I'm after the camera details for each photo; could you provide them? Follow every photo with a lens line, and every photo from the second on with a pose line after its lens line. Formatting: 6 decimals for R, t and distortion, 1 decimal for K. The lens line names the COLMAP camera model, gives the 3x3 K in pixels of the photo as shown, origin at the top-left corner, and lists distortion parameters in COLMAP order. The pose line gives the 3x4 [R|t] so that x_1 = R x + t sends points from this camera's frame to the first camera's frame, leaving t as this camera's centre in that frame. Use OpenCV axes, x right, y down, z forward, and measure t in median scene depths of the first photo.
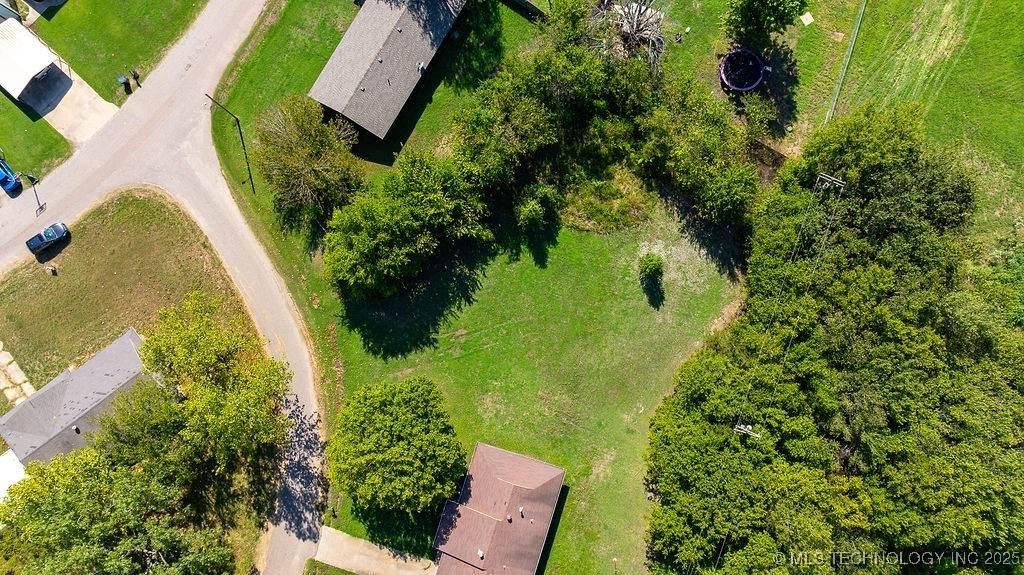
lens RADIAL K [[718.2, 0, 515.5], [0, 718.2, 284.7], [0, 0, 1]] dist [-0.041112, 0.032577]
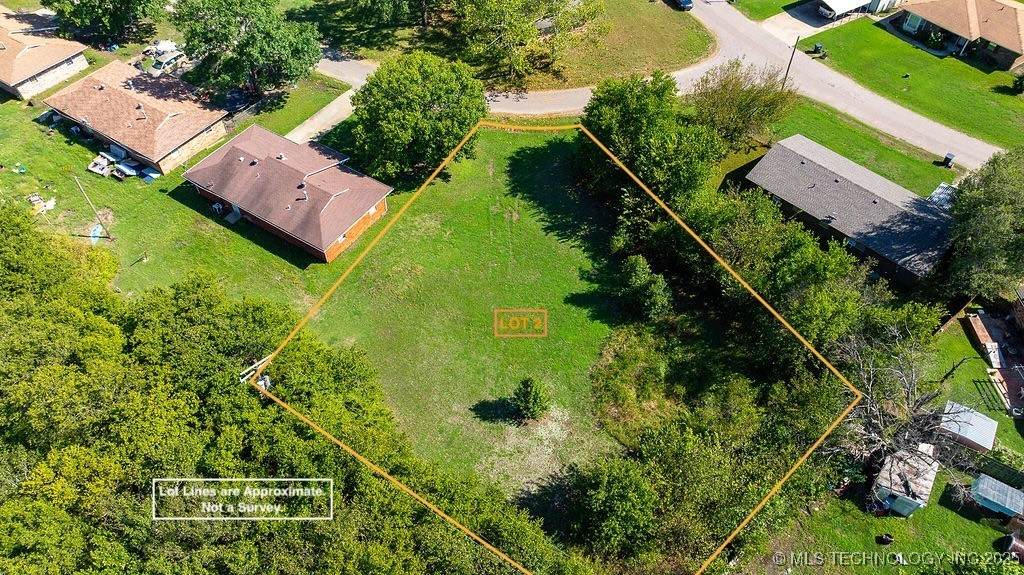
lens RADIAL K [[718.2, 0, 515.5], [0, 718.2, 284.7], [0, 0, 1]] dist [-0.041112, 0.032577]
pose [[-0.269079, 0.736299, -0.620854, 0.536218], [-0.960733, -0.159864, 0.226792, -0.148826], [0.067735, 0.657500, 0.750403, 0.389972]]
